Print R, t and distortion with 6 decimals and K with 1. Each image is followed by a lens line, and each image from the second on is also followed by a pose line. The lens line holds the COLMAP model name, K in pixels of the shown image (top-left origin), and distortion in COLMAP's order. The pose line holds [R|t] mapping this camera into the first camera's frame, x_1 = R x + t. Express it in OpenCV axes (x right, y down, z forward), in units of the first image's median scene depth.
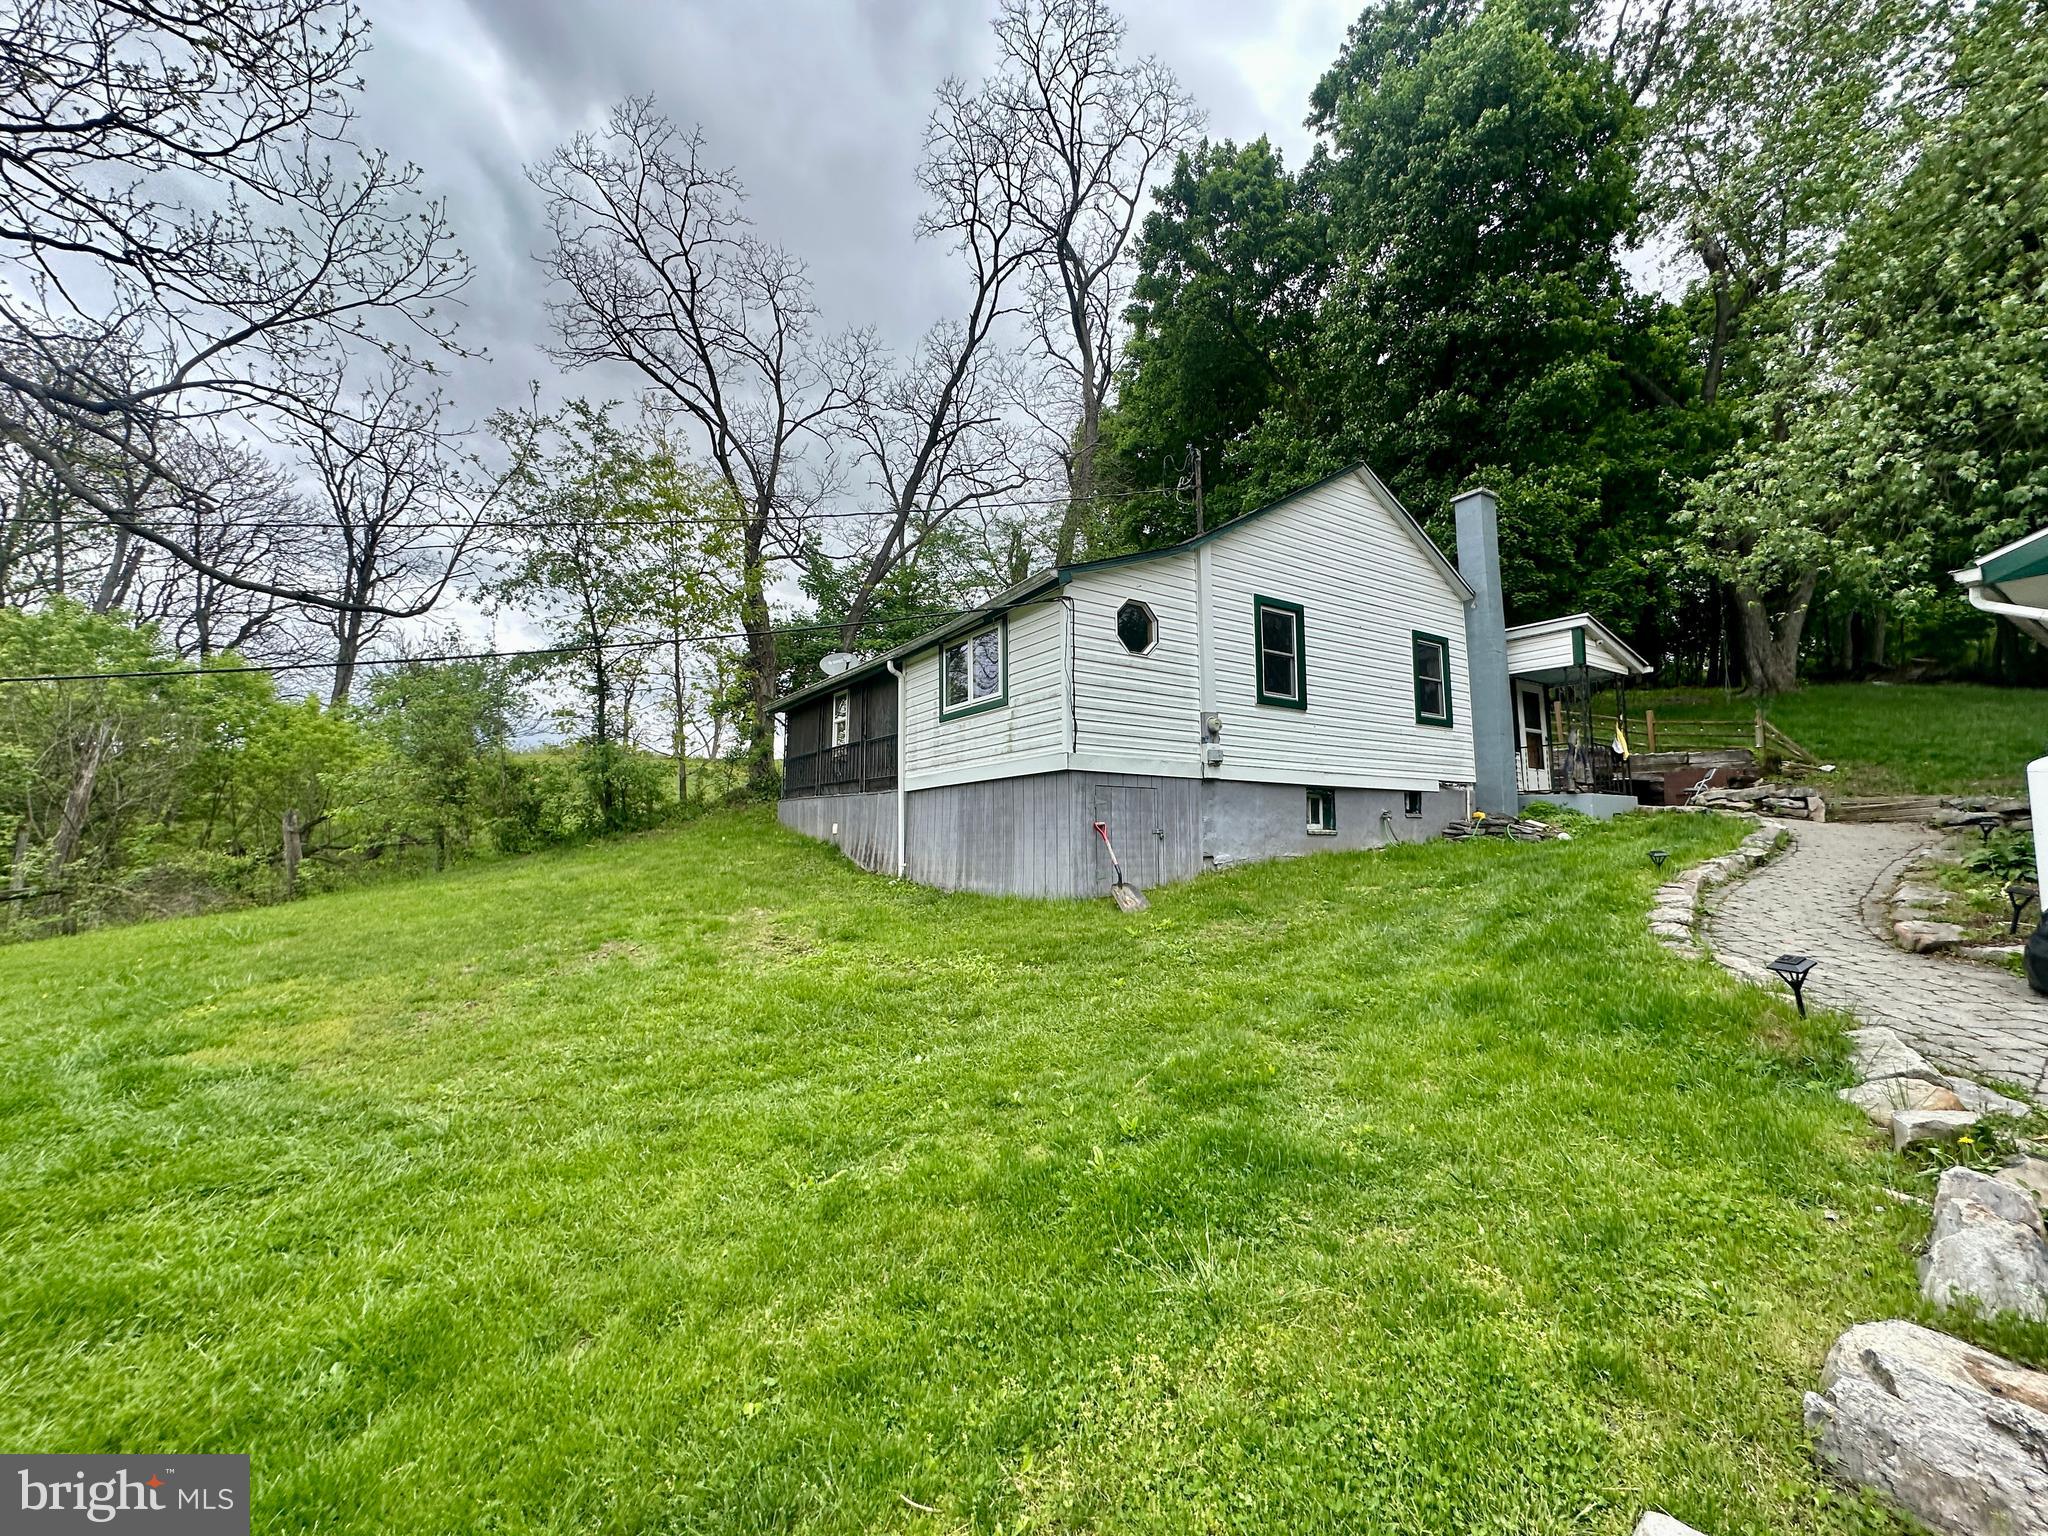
lens RADIAL K [[814.7, 0, 1024.0], [0, 814.7, 768.0], [0, 0, 1]] dist [-0.002706, -0.000230]
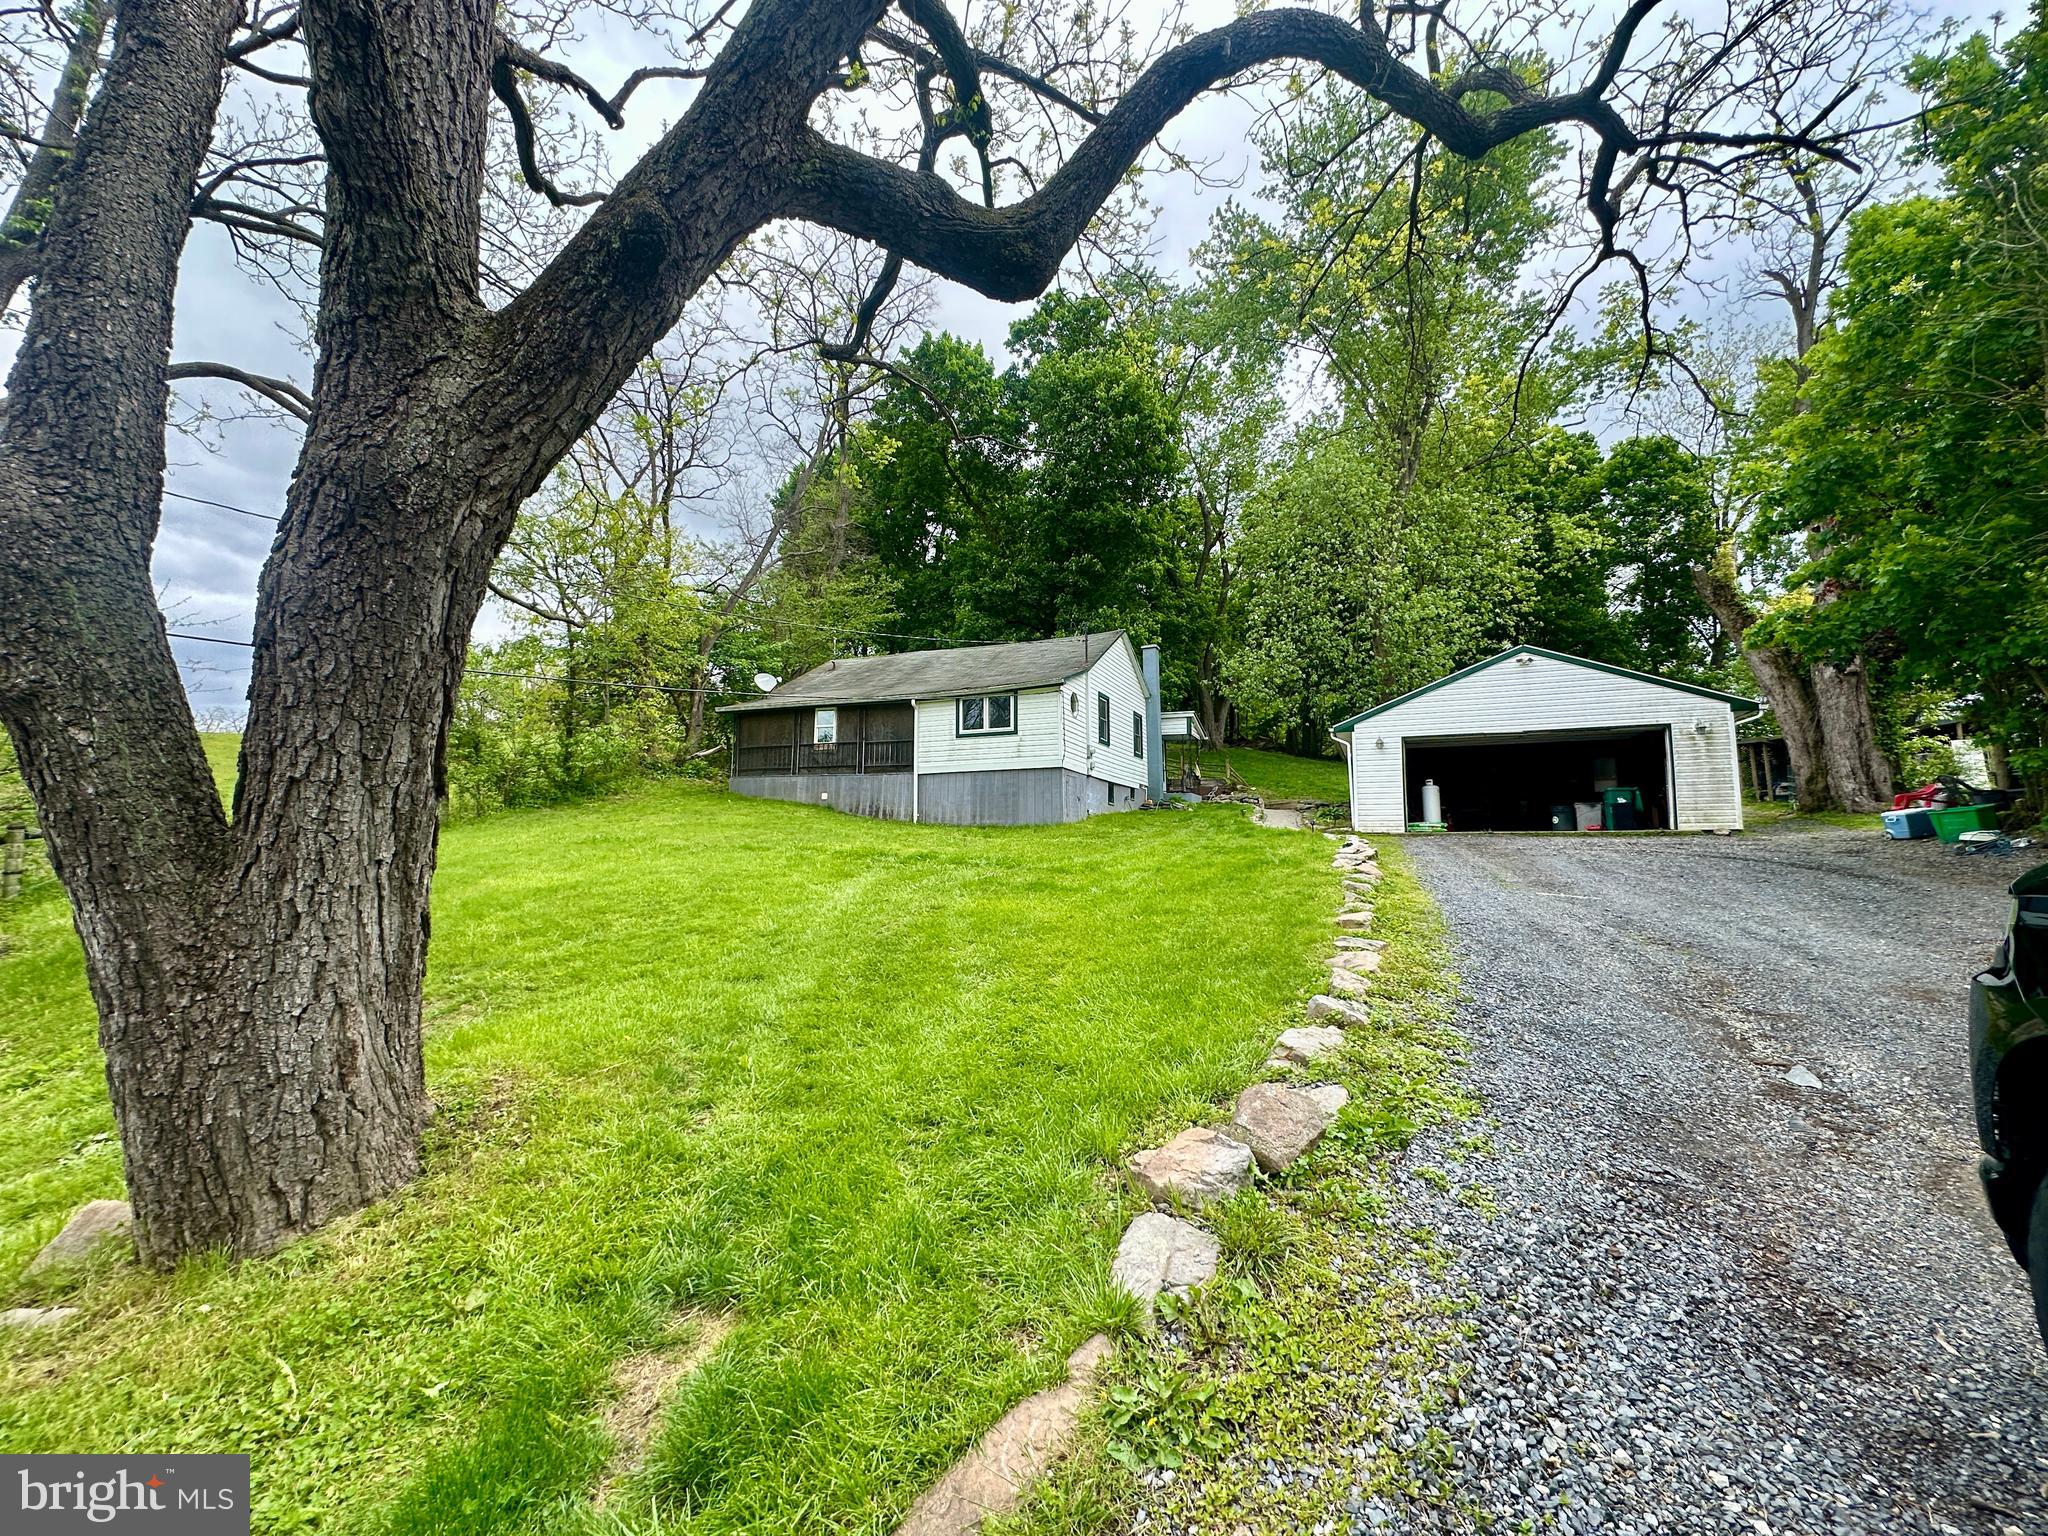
lens RADIAL K [[814.7, 0, 1024.0], [0, 814.7, 768.0], [0, 0, 1]] dist [-0.002706, -0.000230]
pose [[0.829156, 0.061730, 0.555598, -0.909735], [-0.053101, 0.998088, -0.031648, 0.058021], [-0.556489, -0.003262, 0.830848, -0.581505]]
